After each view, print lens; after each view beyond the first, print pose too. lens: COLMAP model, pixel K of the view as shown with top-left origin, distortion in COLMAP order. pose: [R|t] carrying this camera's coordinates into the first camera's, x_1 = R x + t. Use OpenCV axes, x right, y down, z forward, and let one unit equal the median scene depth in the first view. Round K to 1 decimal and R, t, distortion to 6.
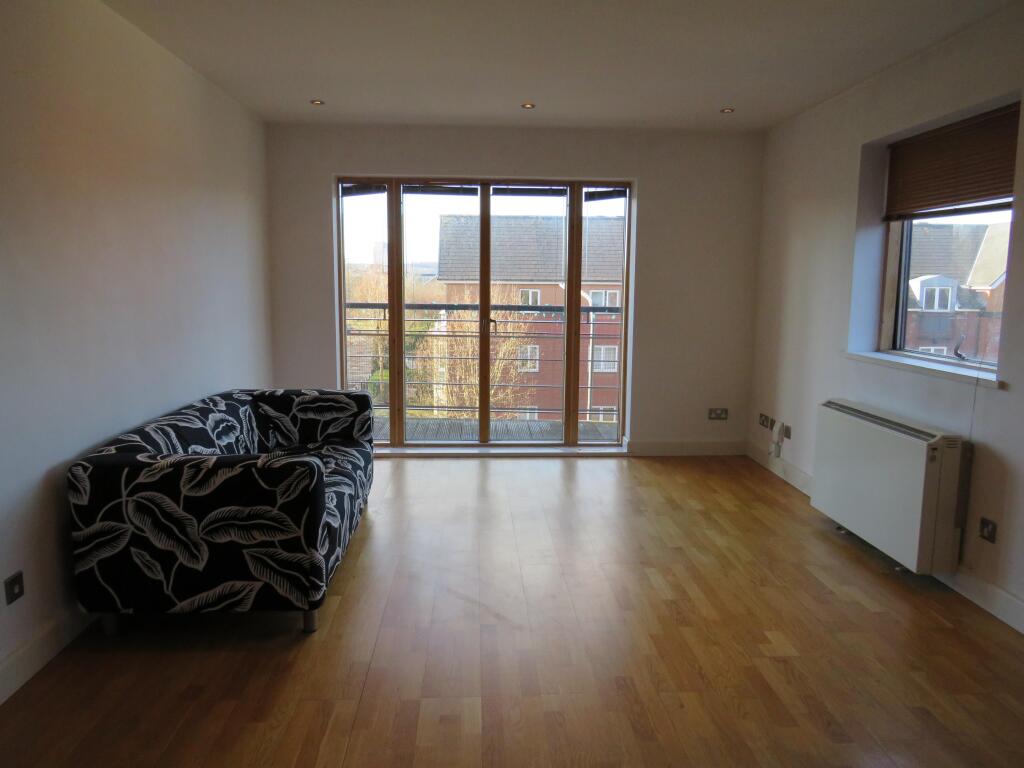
lens RADIAL K [[724.0, 0, 509.7], [0, 724.0, 381.5], [0, 0, 1]] dist [-0.011253, -0.001868]
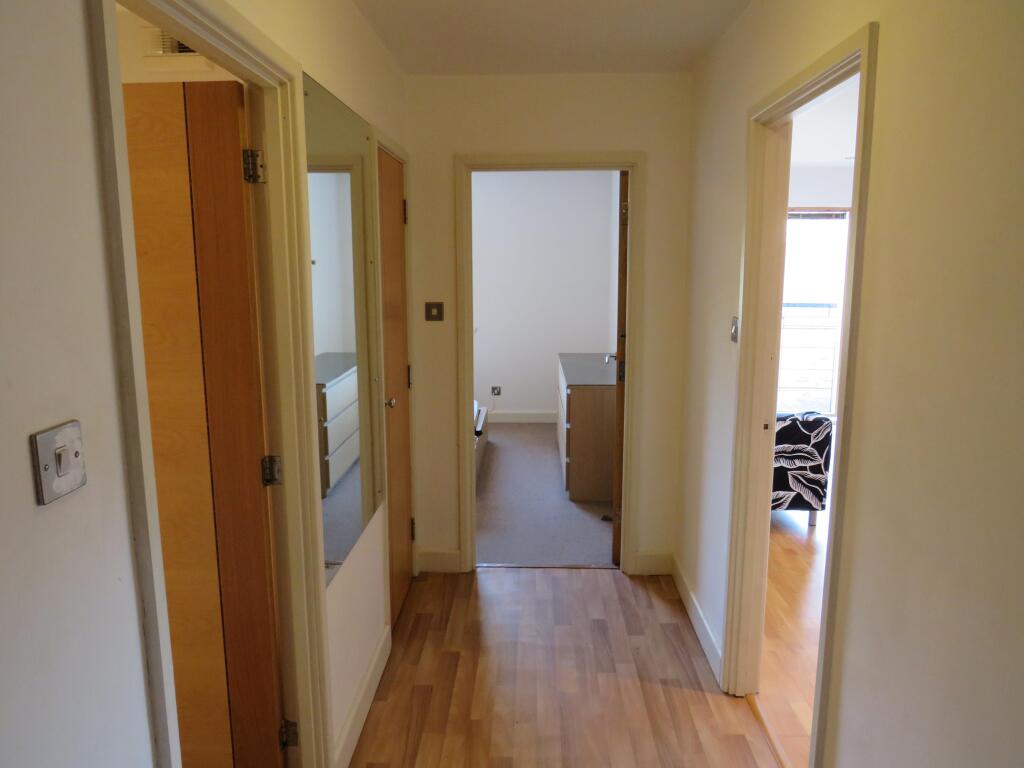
lens RADIAL K [[724.0, 0, 513.9], [0, 724.0, 382.6], [0, 0, 1]] dist [-0.011253, -0.001868]
pose [[0.998274, -0.001162, -0.058718, -0.884122], [0.002944, 0.999537, 0.030269, -0.017178], [0.058655, -0.030390, 0.997816, -0.644342]]
